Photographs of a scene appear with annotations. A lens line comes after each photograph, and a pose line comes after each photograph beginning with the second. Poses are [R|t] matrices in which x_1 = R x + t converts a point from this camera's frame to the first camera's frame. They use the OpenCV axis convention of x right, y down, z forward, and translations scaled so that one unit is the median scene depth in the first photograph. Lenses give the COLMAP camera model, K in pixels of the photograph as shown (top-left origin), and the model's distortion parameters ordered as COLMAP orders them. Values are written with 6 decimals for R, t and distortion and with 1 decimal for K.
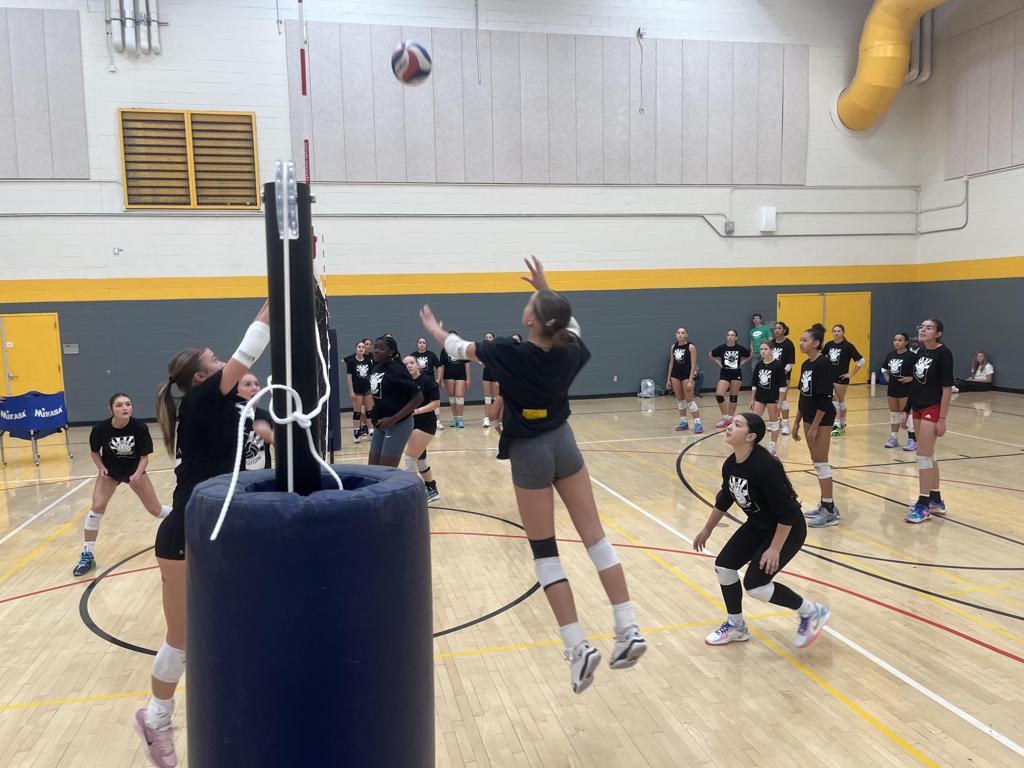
lens RADIAL K [[779.9, 0, 511.5], [0, 779.9, 385.3], [0, 0, 1]] dist [0.009677, 0.001908]
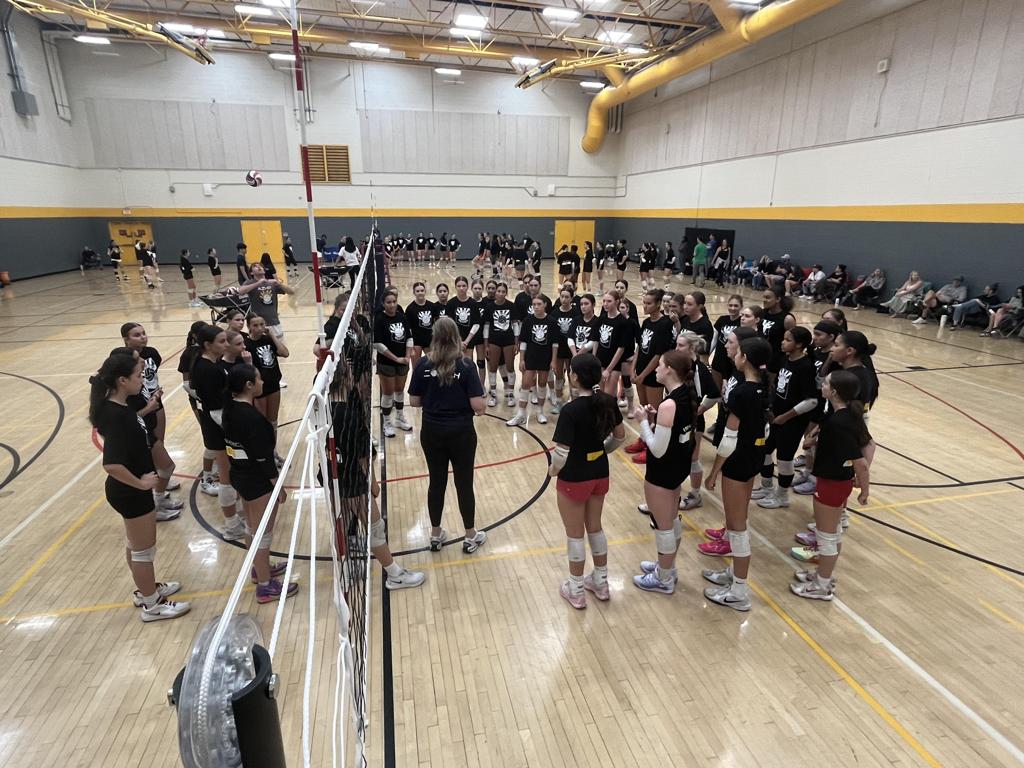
lens RADIAL K [[550.1, 0, 512.1], [0, 550.1, 379.5], [0, 0, 1]] dist [-0.001026, 0.002544]
pose [[0.999465, 0.028118, 0.016695, 0.190207], [-0.030884, 0.979449, 0.199314, 0.037605], [-0.010747, -0.199723, 0.979793, -0.865266]]
